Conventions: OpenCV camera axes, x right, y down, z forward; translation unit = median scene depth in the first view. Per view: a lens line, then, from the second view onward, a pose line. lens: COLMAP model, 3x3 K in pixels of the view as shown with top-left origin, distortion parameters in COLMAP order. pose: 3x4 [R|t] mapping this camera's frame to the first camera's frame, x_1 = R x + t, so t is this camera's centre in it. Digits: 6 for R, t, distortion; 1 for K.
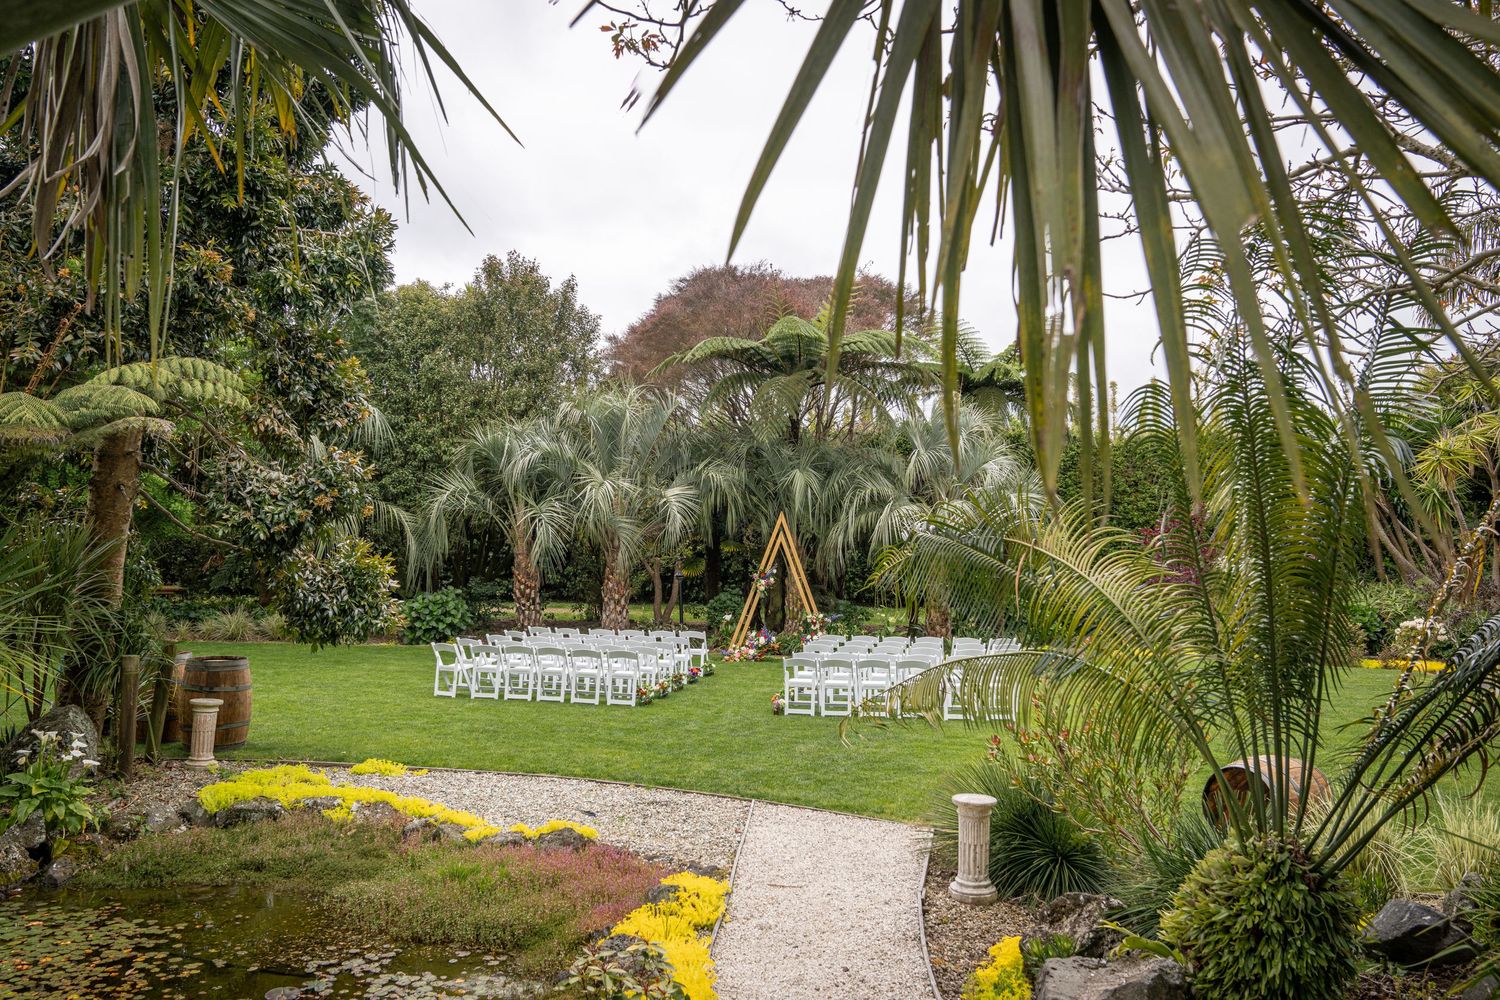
lens RADIAL K [[1105.0, 0, 747.2], [0, 1105.0, 521.6], [0, 0, 1]] dist [-0.020010, 0.003316]
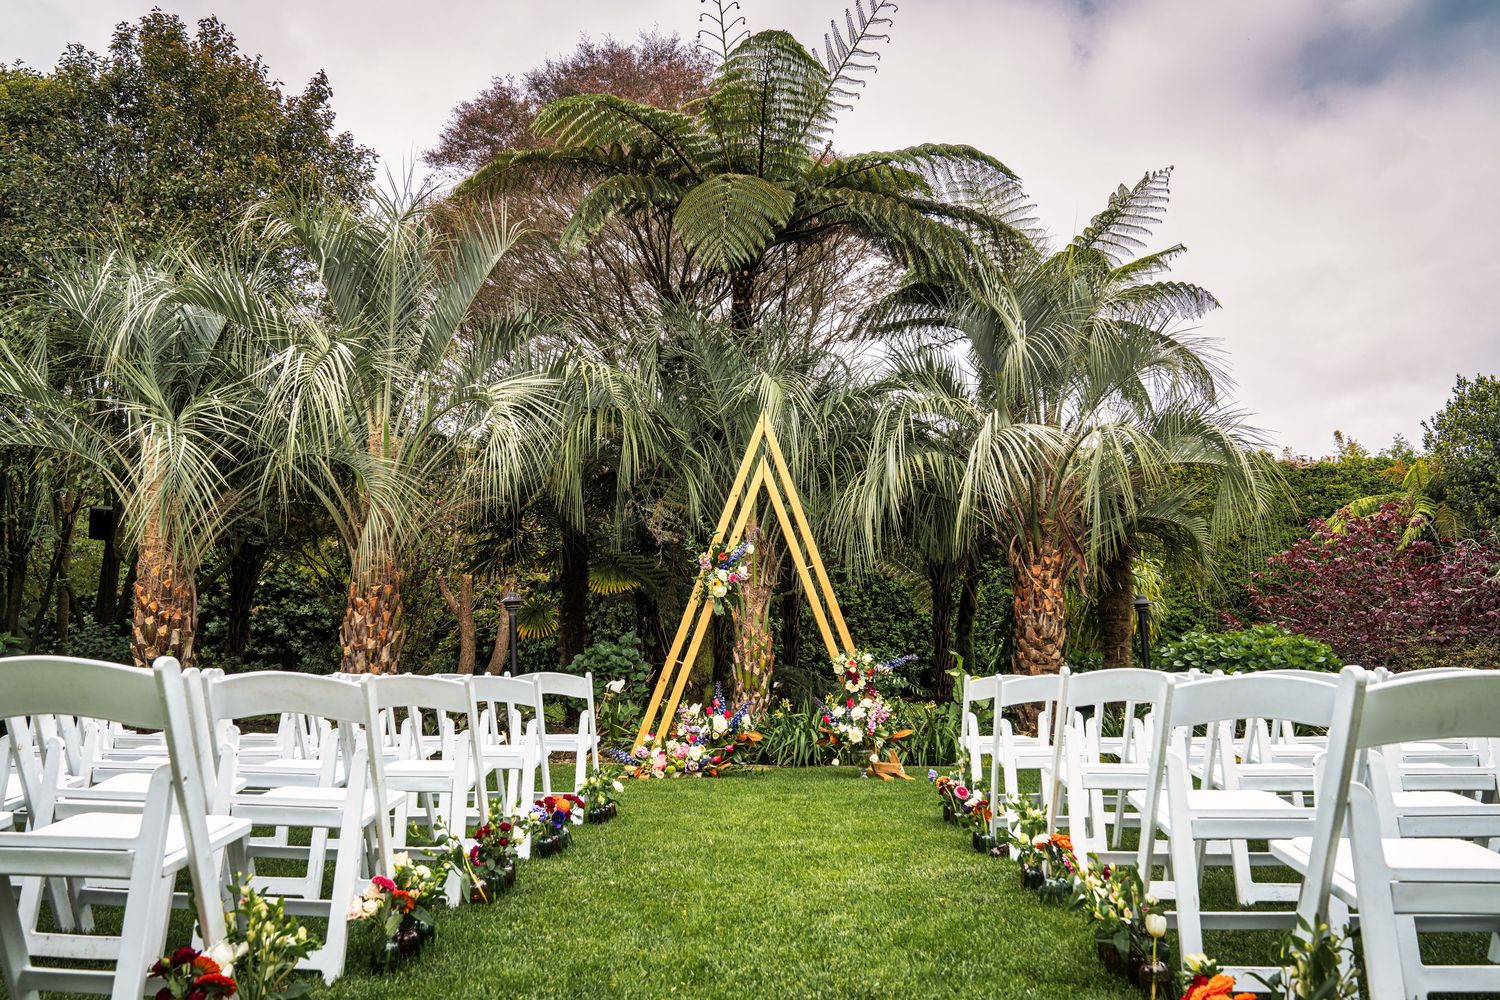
lens RADIAL K [[1105.0, 0, 747.2], [0, 1105.0, 521.6], [0, 0, 1]] dist [-0.020010, 0.003316]
pose [[0.989566, 0.010672, 0.143681, -0.032325], [0.005928, 0.993392, -0.114614, 0.075772], [-0.143955, 0.114270, 0.982965, 0.560556]]
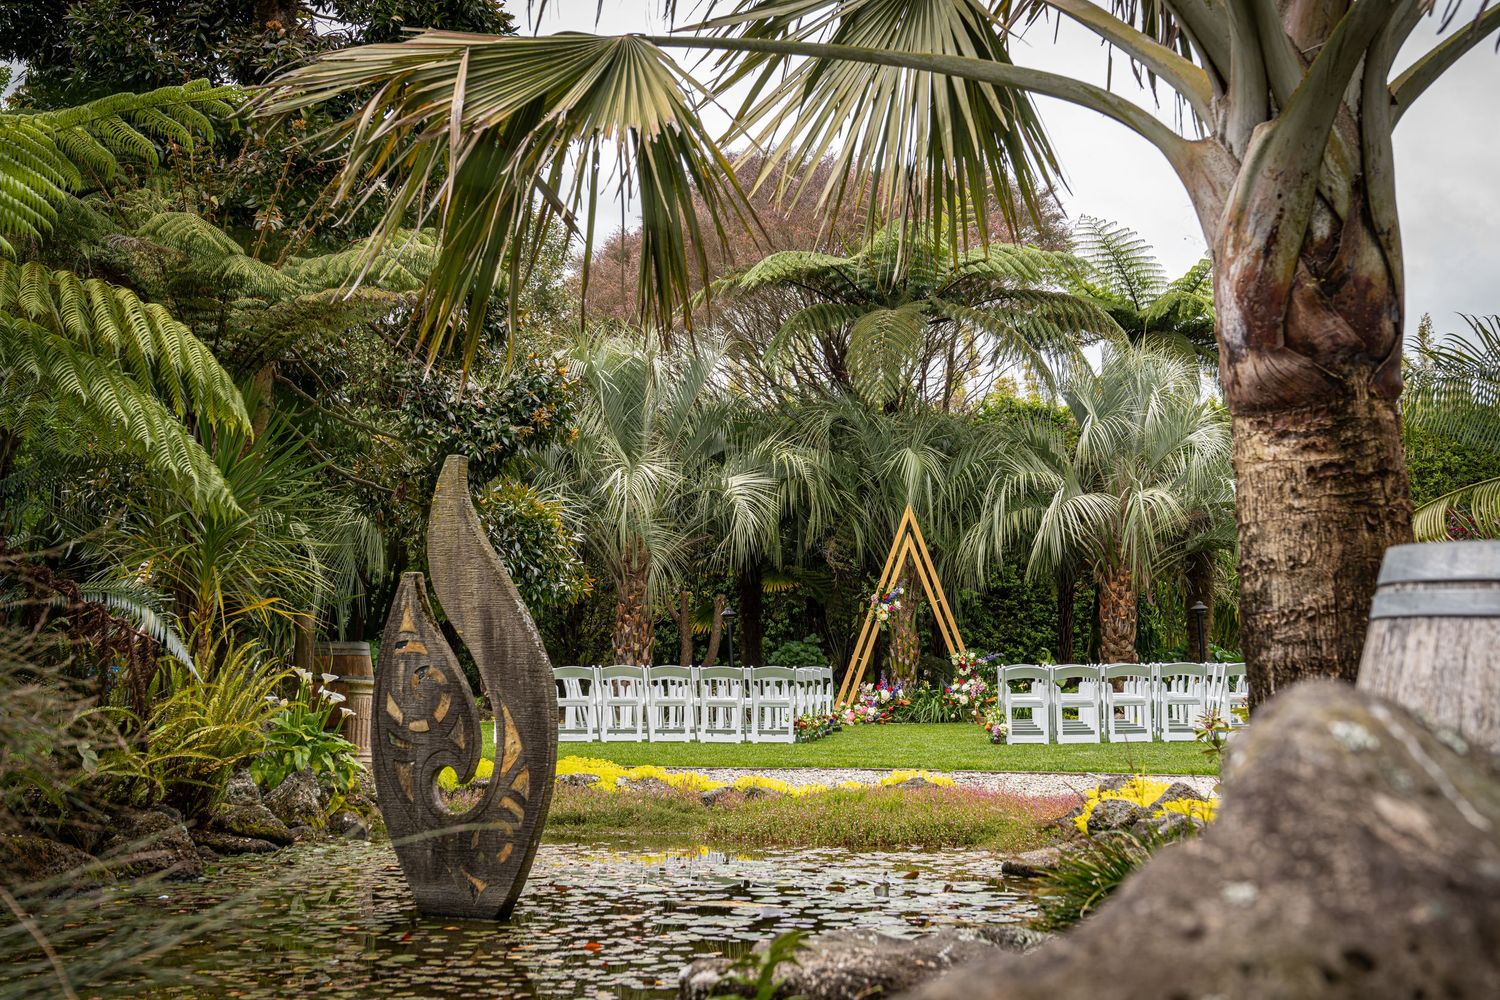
lens RADIAL K [[1954.8, 0, 750.0], [0, 1954.8, 500.0], [0, 0, 1]] dist [-0.009035, -0.005604]
pose [[0.997354, -0.013898, 0.071354, -0.141891], [0.018136, 0.998087, -0.059098, 0.054369], [-0.070396, 0.060235, 0.995699, -0.174745]]
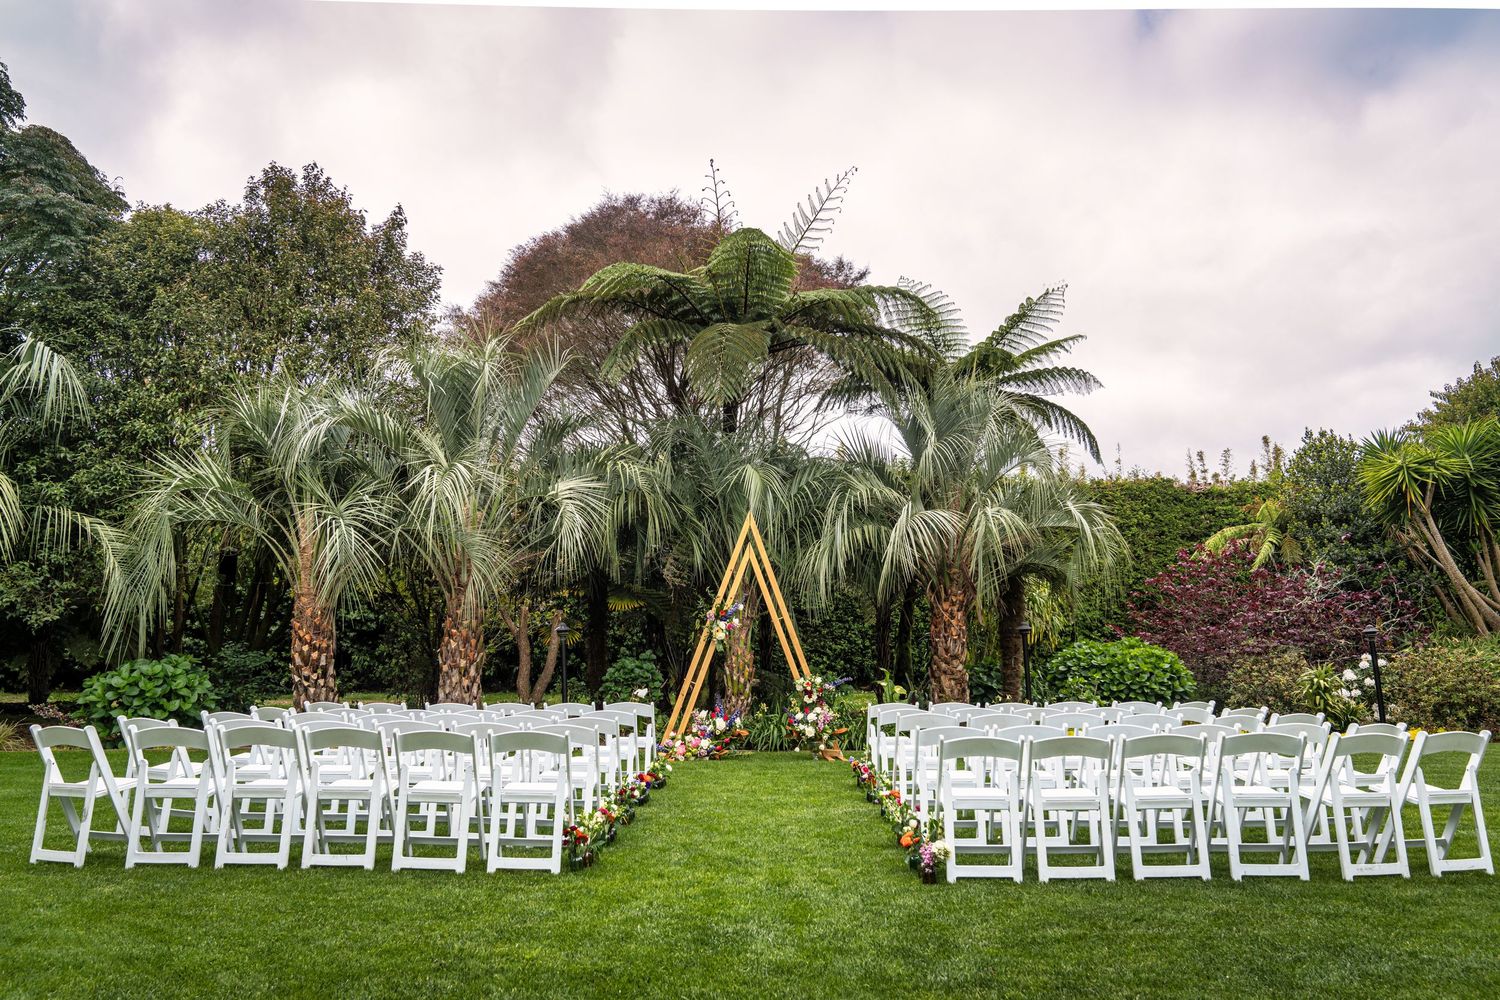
lens RADIAL K [[1075.8, 0, 753.7], [0, 1075.8, 506.3], [0, 0, 1]] dist [-0.019289, 0.003947]
pose [[0.984875, 0.011595, 0.172876, -0.066013], [0.007758, 0.993806, -0.110856, 0.051647], [-0.173091, 0.110520, 0.978685, 0.387554]]
